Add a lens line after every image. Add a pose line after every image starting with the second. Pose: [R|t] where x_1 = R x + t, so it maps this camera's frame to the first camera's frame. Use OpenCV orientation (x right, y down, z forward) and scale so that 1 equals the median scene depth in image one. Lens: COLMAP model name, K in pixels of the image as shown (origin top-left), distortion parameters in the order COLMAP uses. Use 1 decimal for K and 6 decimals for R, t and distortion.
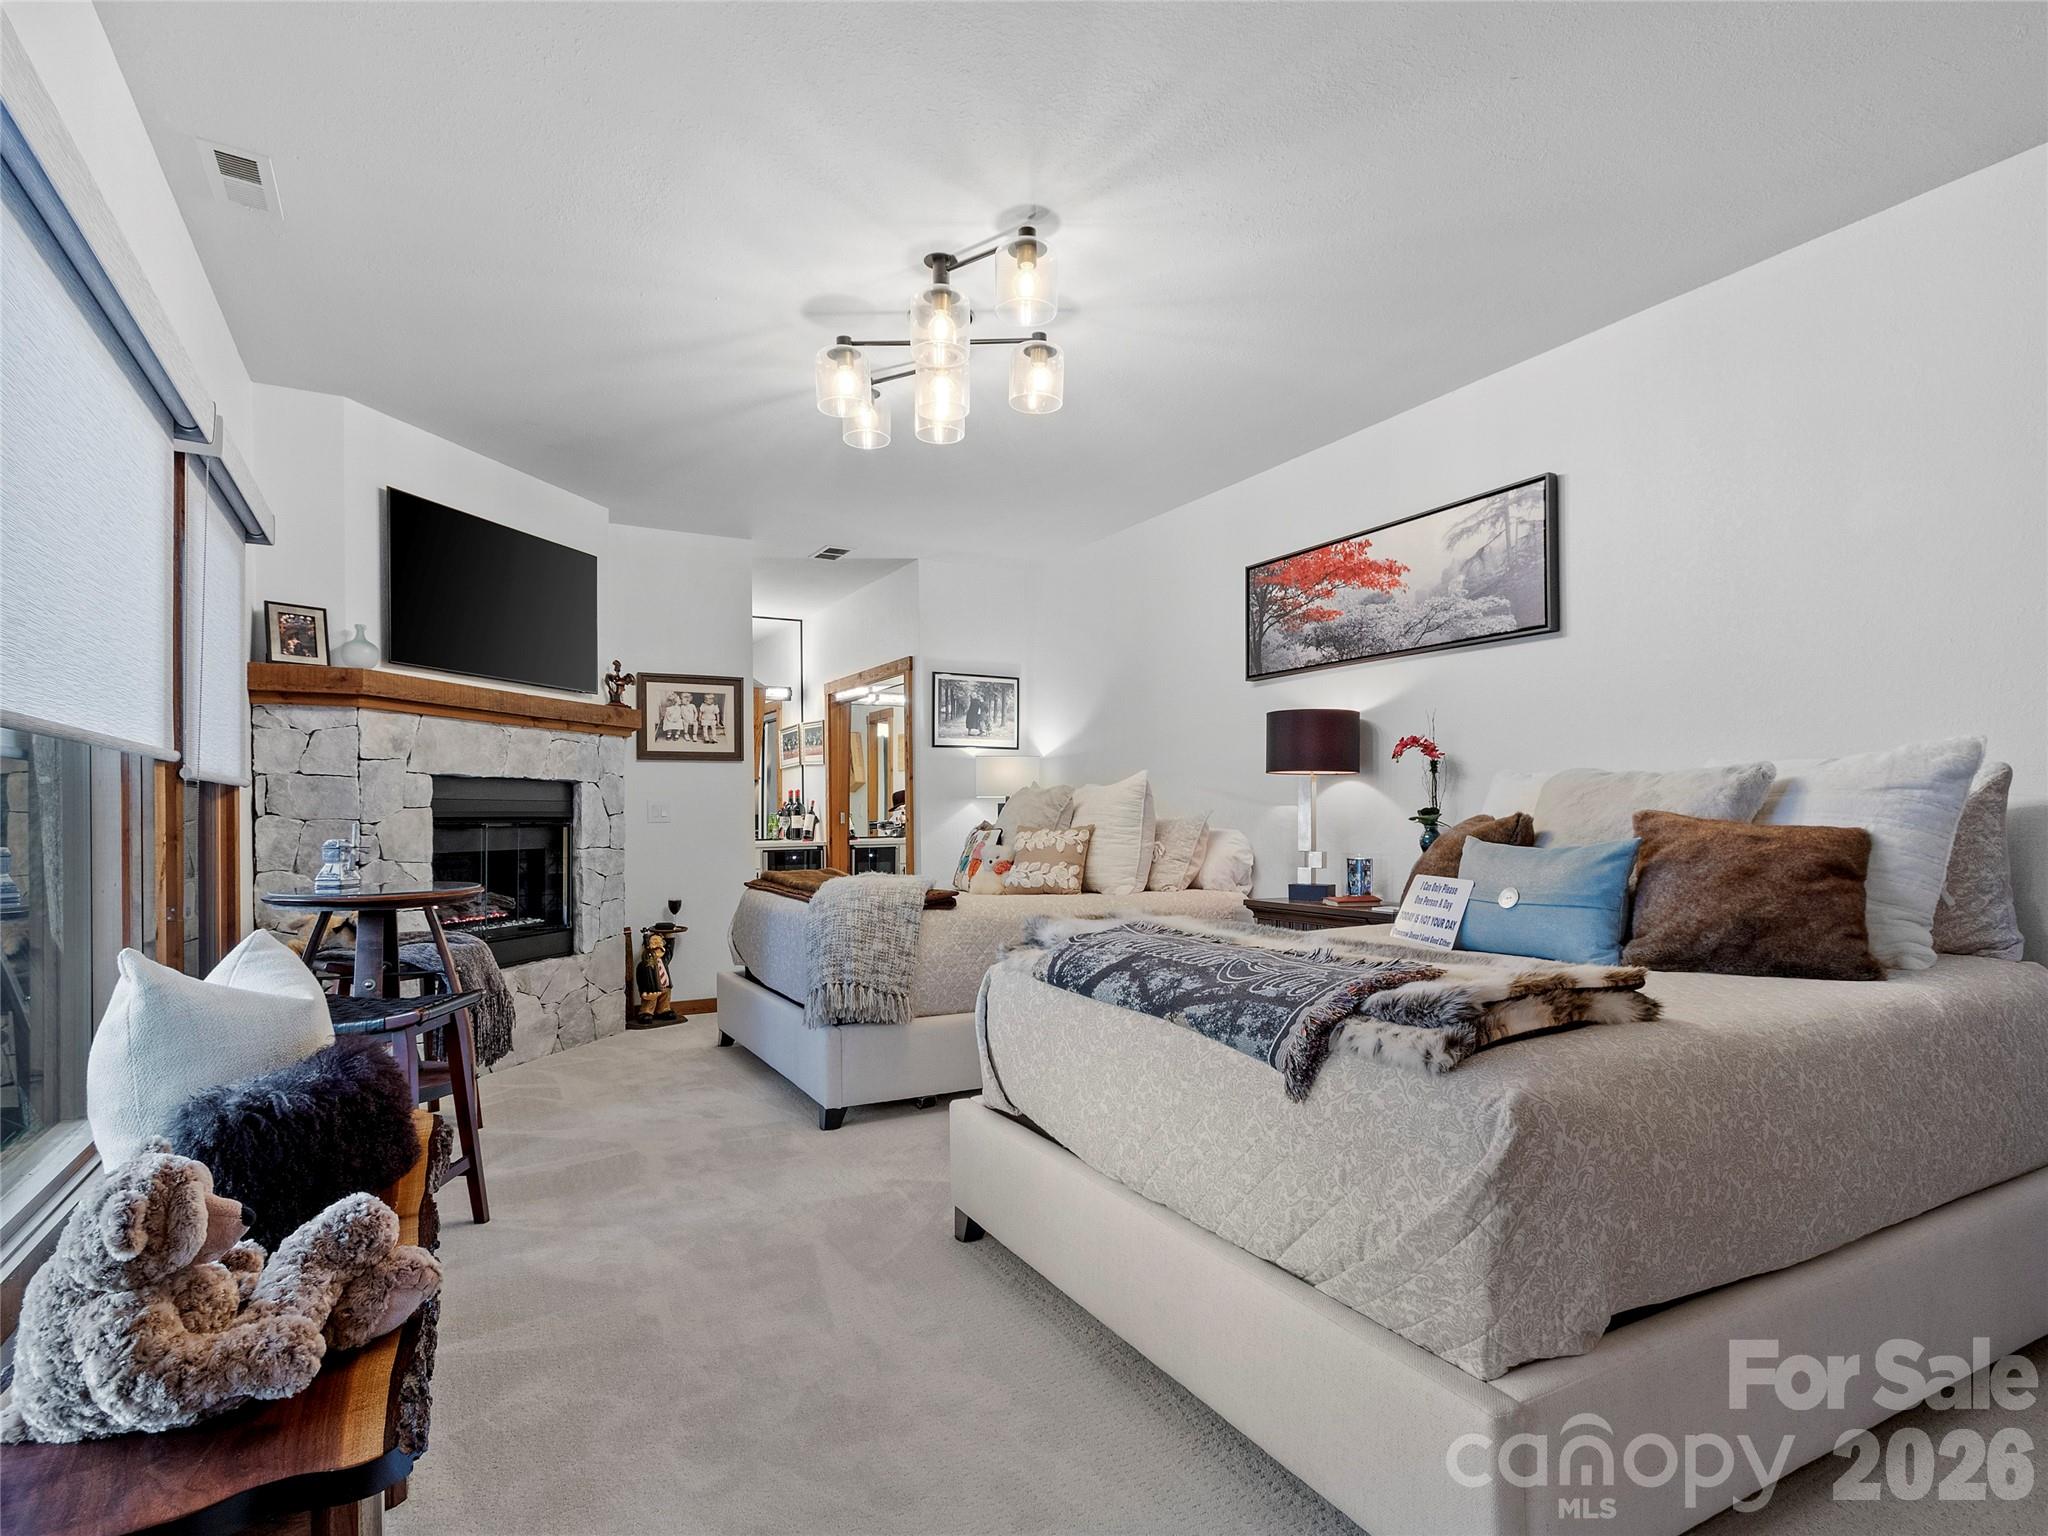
lens RADIAL K [[1061.1, 0, 1008.5], [0, 1061.1, 798.2], [0, 0, 1]] dist [0.012046, -0.004070]
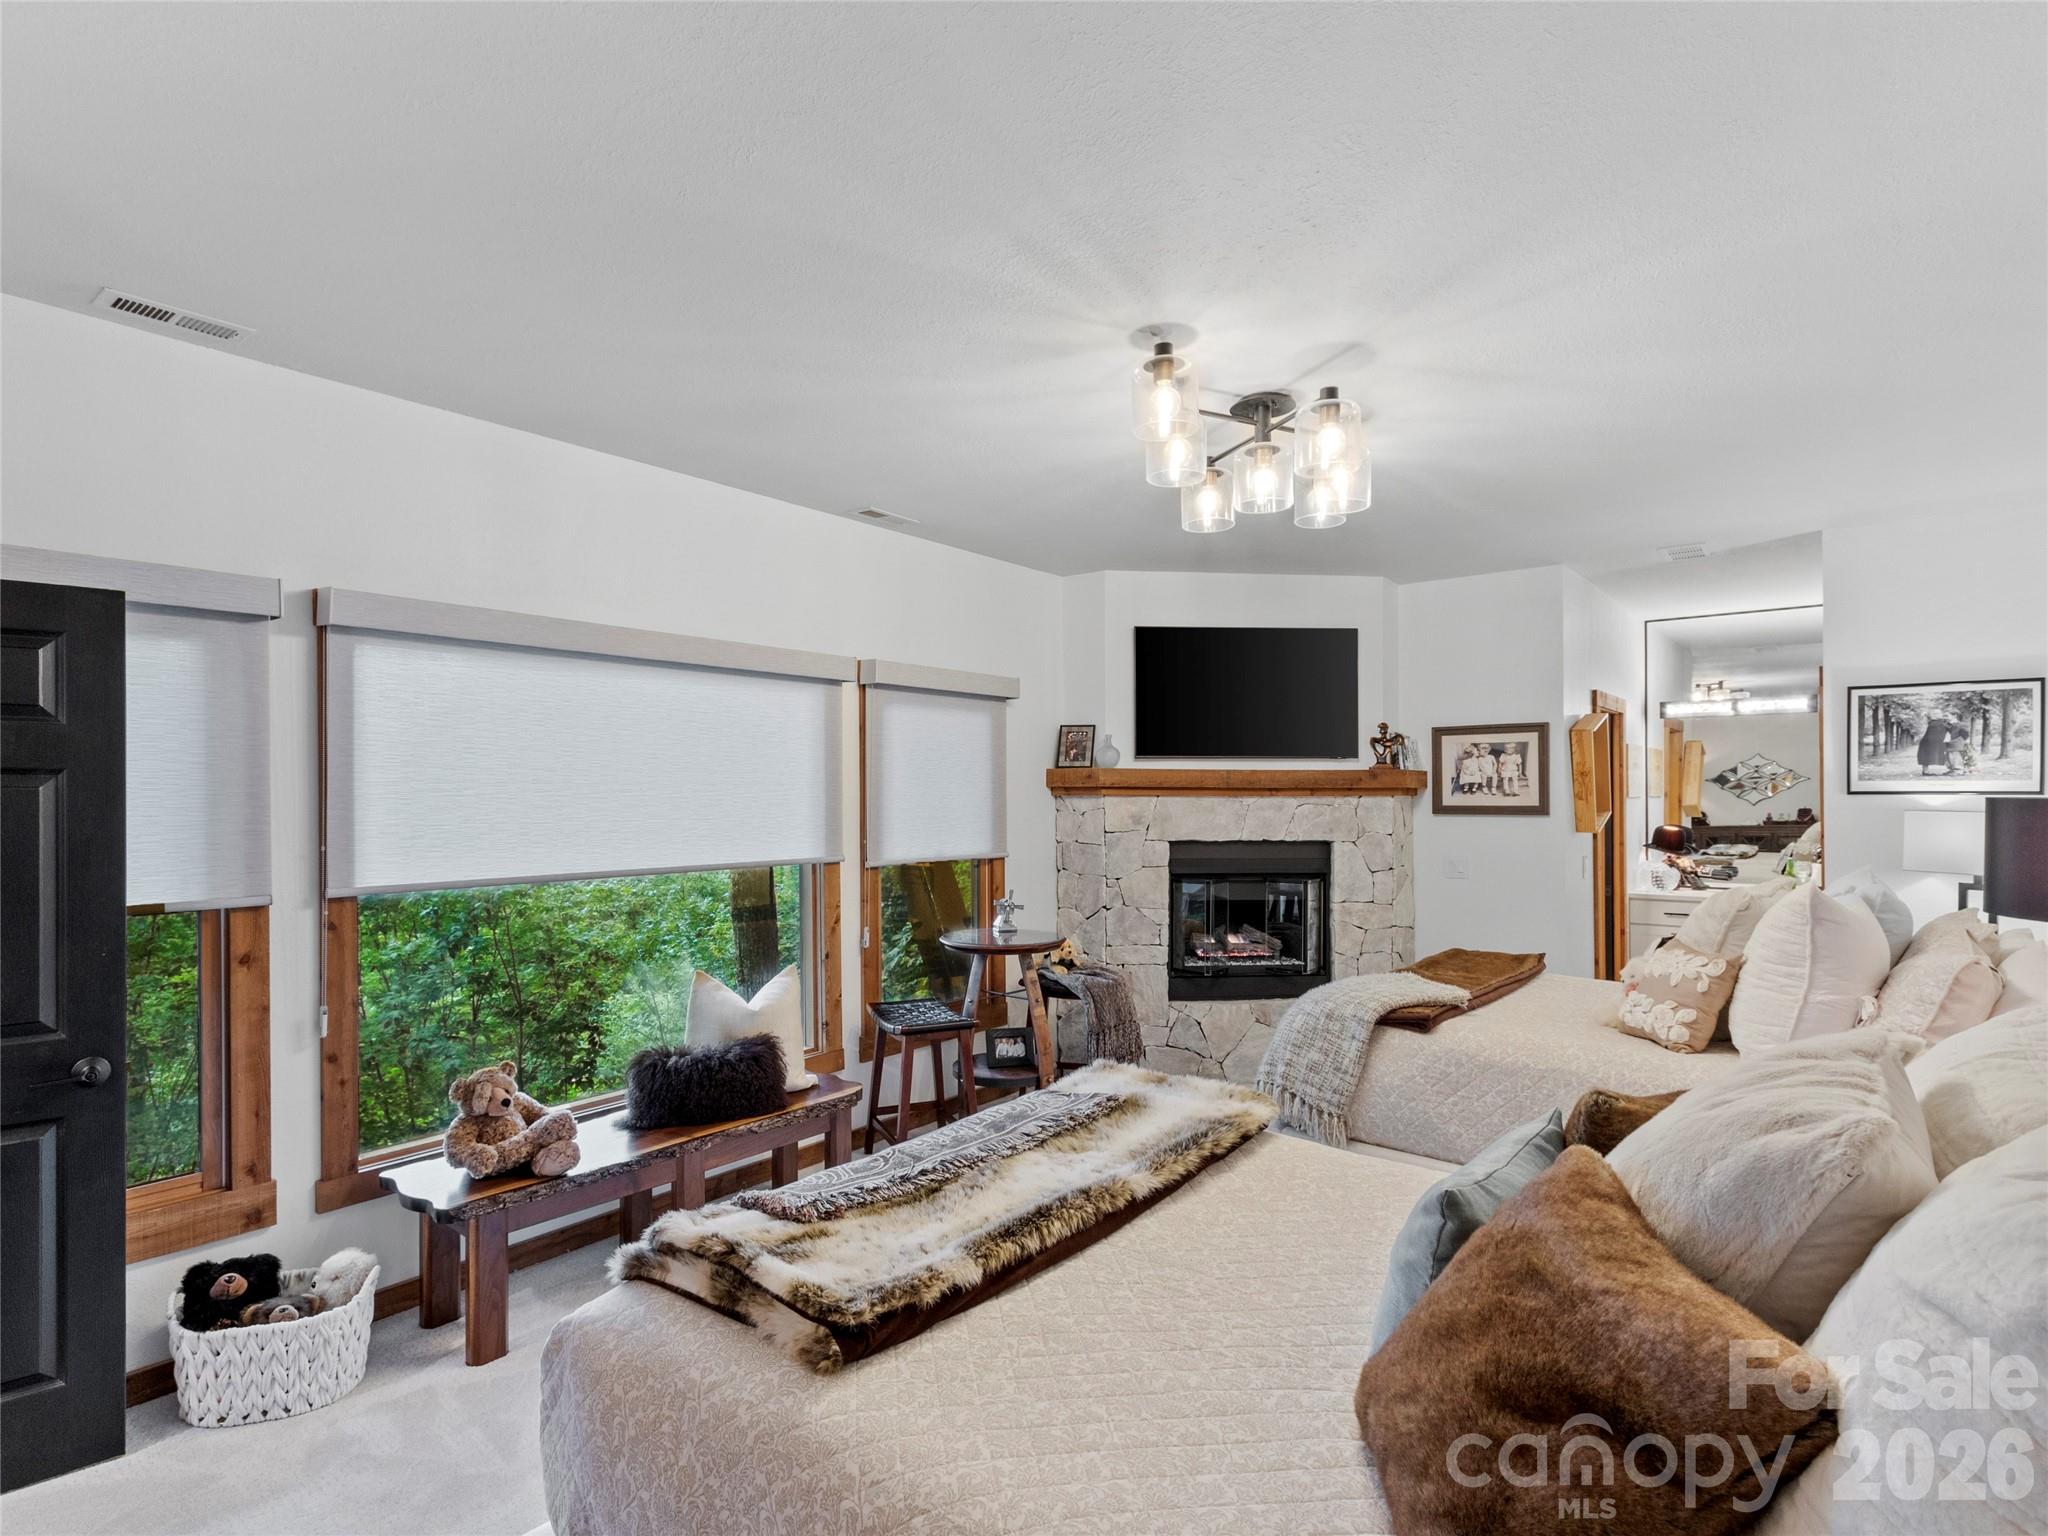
lens RADIAL K [[1061.1, 0, 1018.7], [0, 1061.1, 787.8], [0, 0, 1]] dist [0.012046, -0.004070]
pose [[0.374303, 0.003044, -0.927302, 0.464483], [0.010947, 0.999910, 0.007701, -0.078332], [0.927242, -0.013034, 0.374236, 0.278965]]
